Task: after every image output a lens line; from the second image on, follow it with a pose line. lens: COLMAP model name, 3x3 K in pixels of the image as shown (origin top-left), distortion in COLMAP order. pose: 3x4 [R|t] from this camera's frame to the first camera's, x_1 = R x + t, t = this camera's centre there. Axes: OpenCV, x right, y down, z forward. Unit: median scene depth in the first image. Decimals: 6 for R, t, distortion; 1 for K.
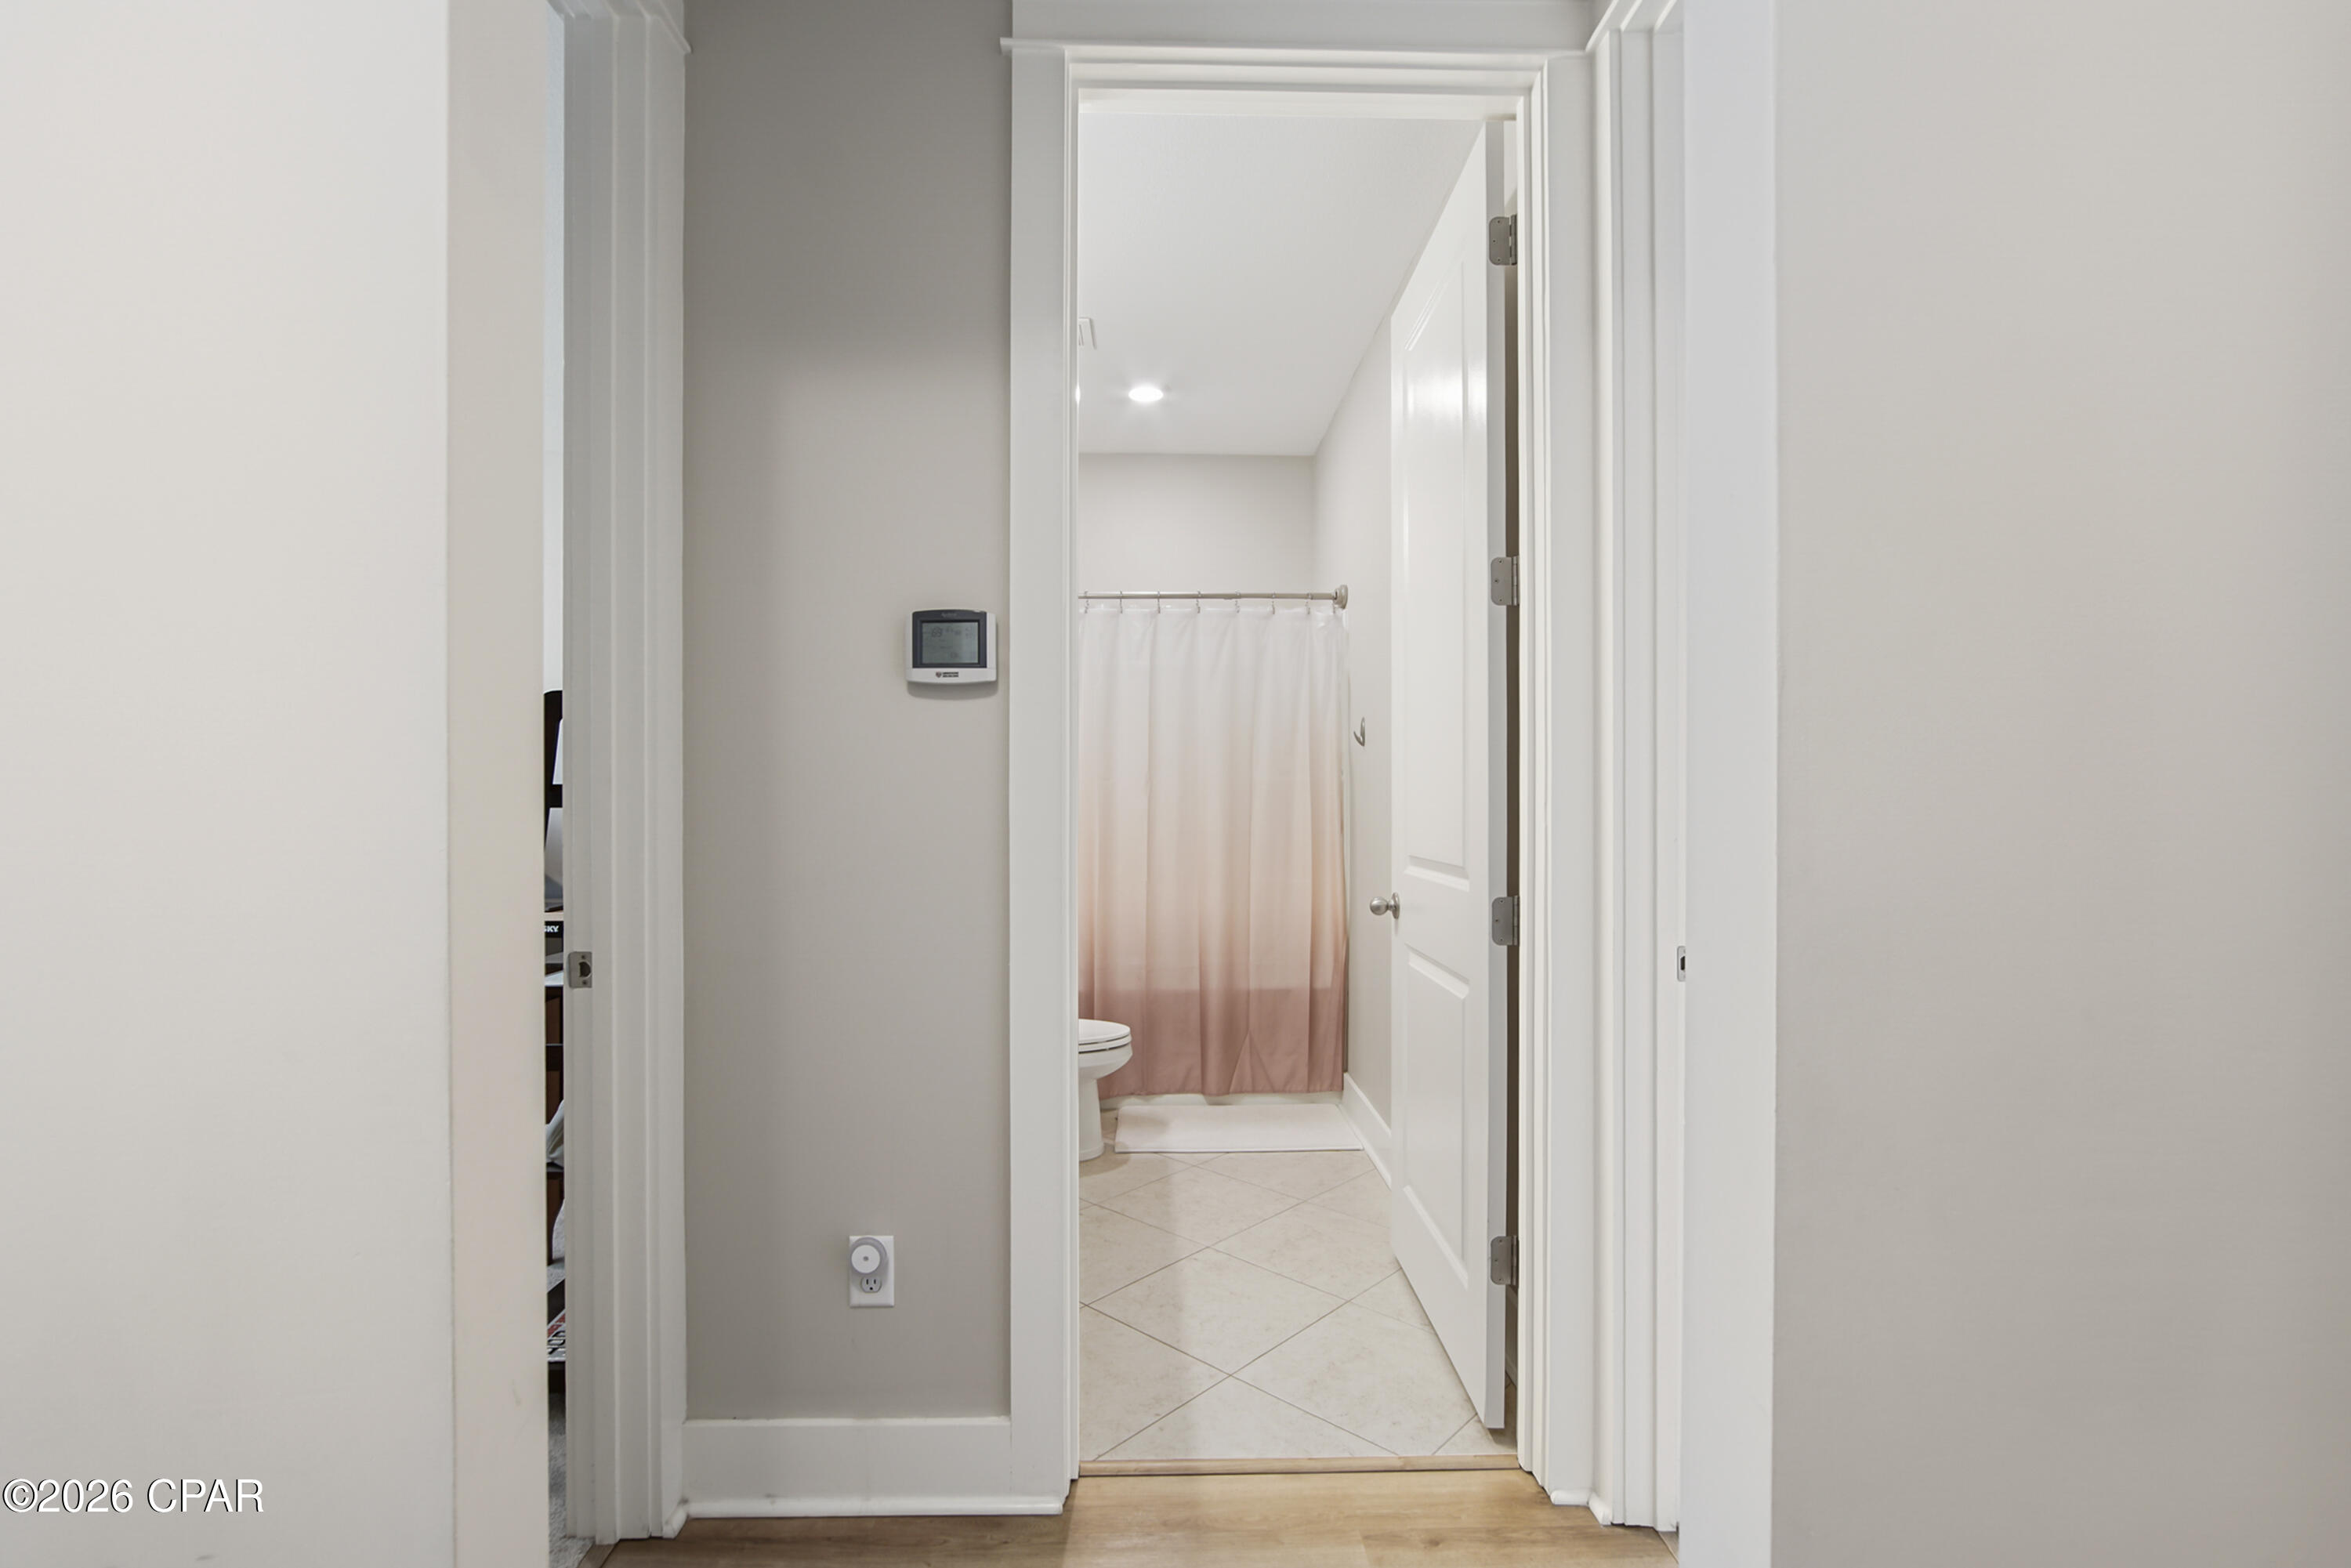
lens RADIAL K [[1055.7, 0, 1175.5], [0, 1055.7, 784.0], [0, 0, 1]] dist [-0.002000, -0.000370]
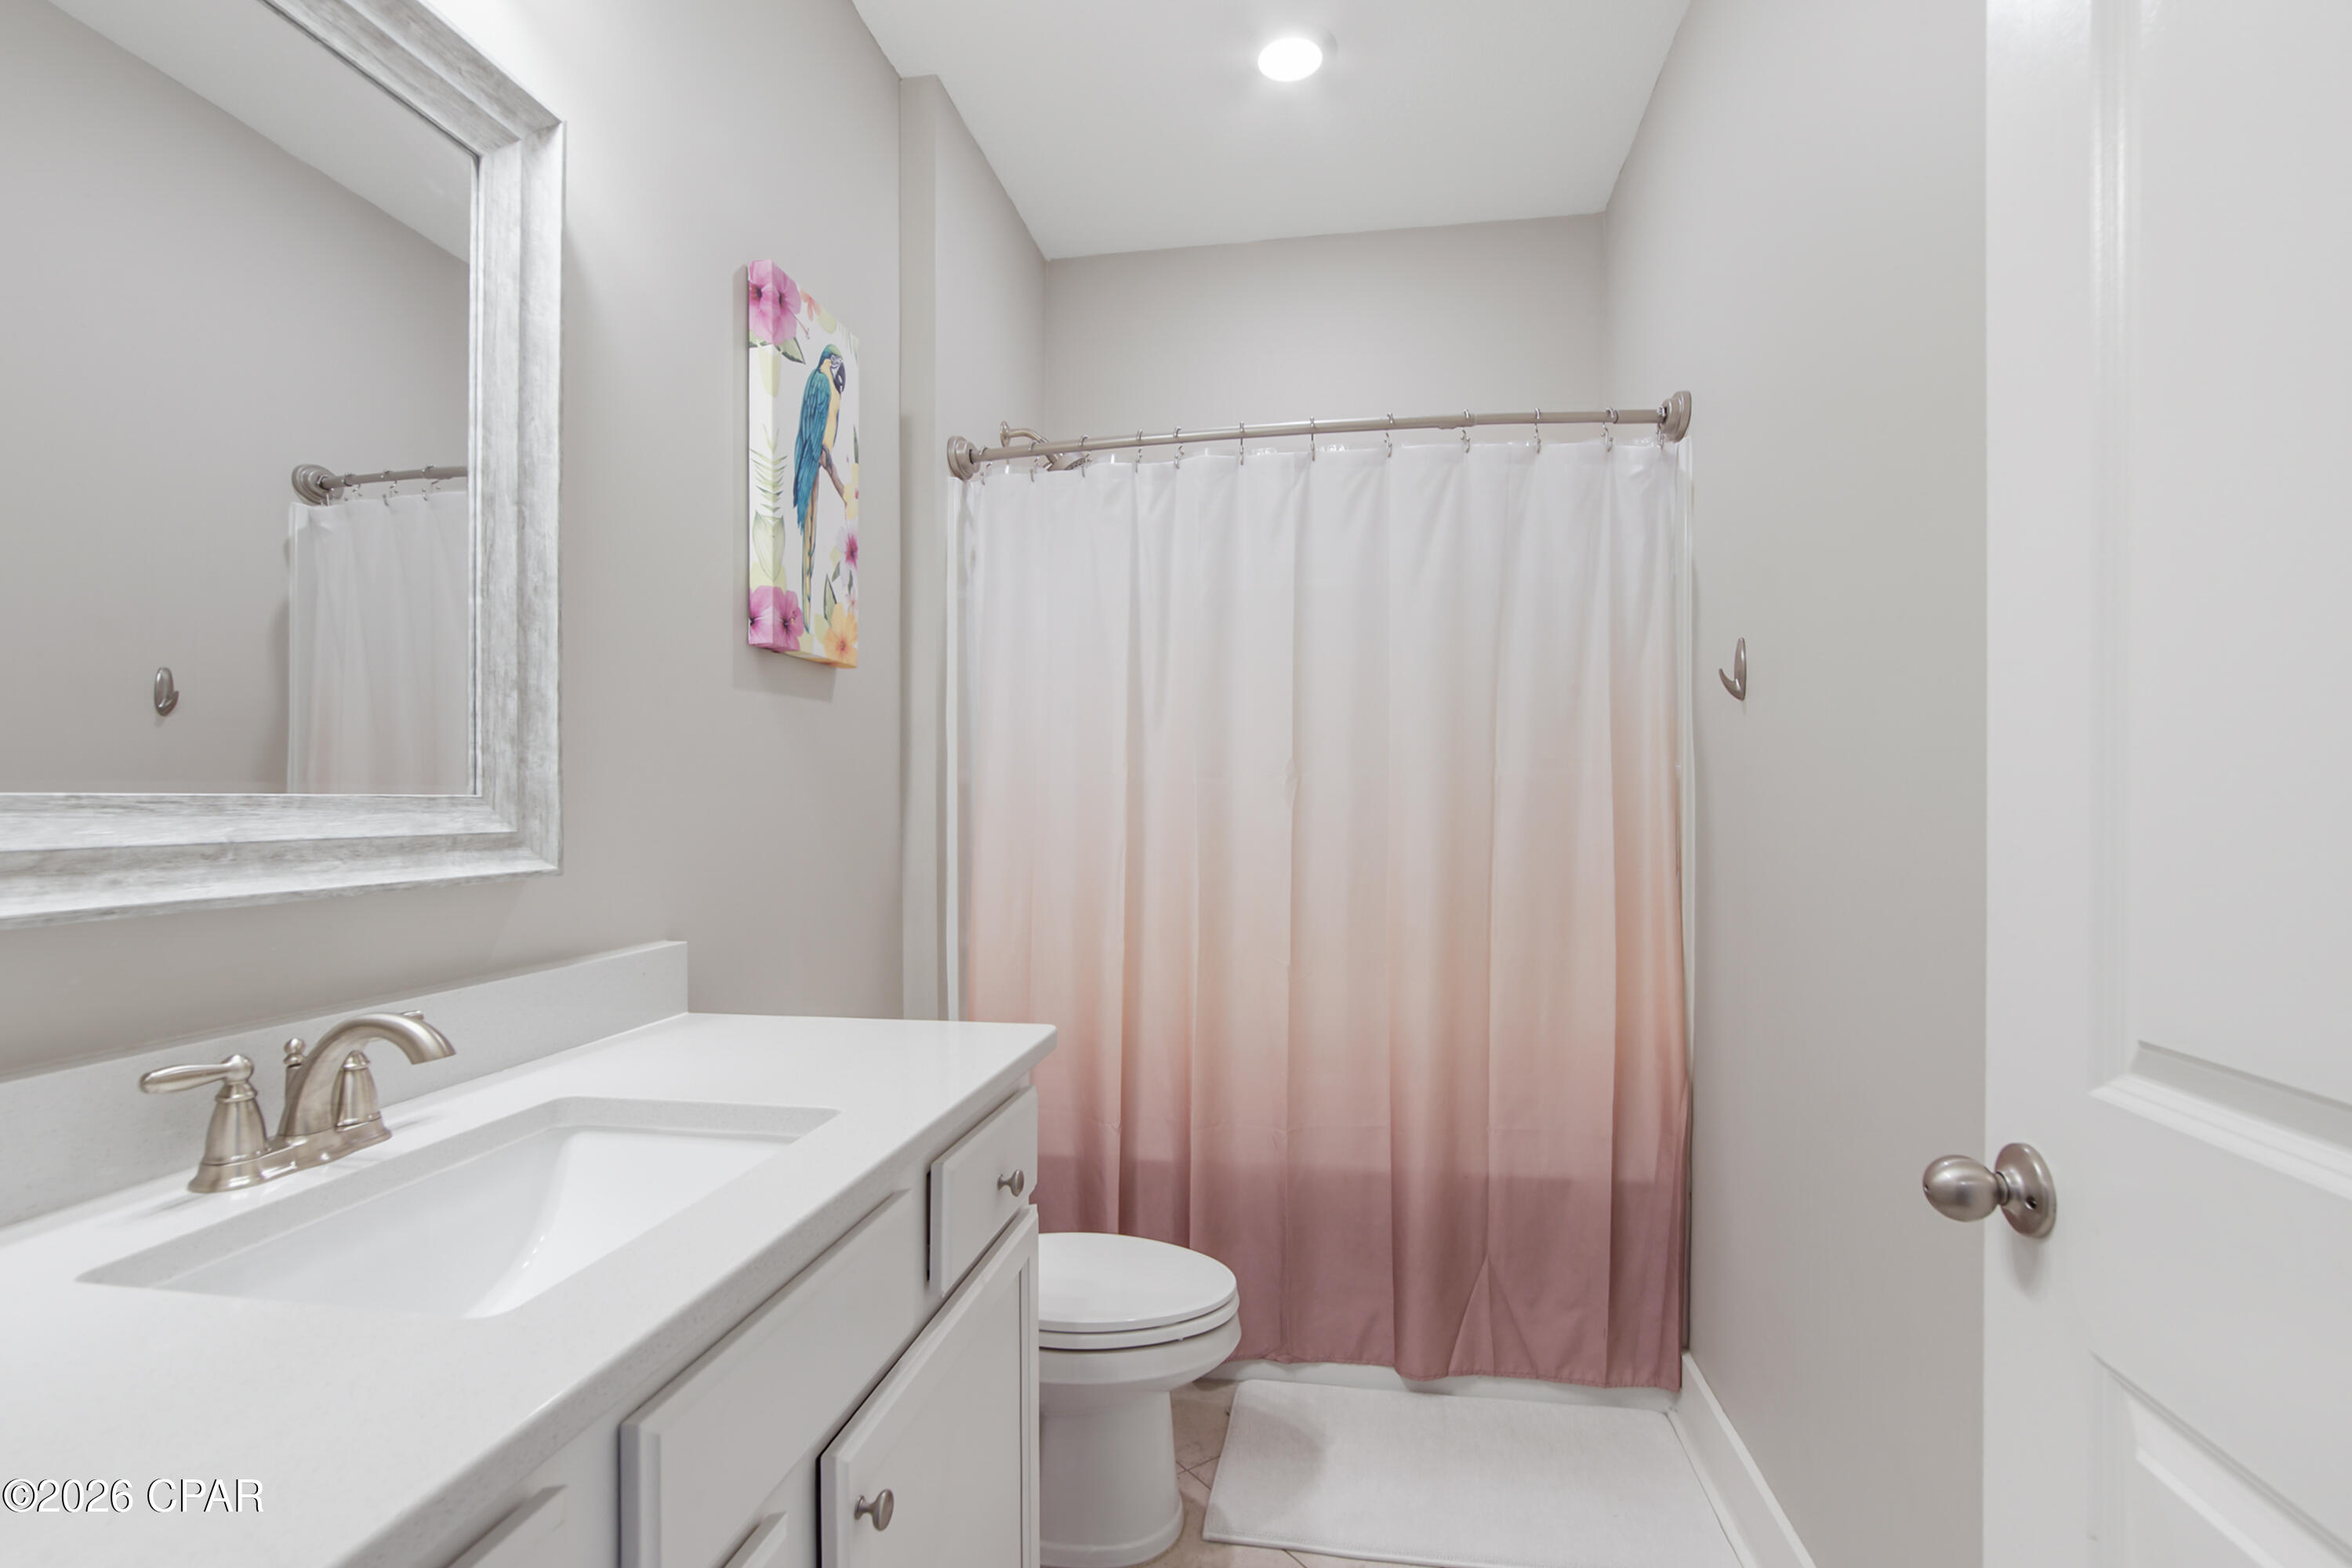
lens RADIAL K [[1056.2, 0, 1176.0], [0, 1056.2, 784.0], [0, 0, 1]] dist [-0.002000, -0.000370]
pose [[0.978025, 0.000999, -0.208483, 0.027522], [-0.001897, 0.999990, -0.004106, 0.003251], [0.208477, 0.004412, 0.978017, 0.457659]]
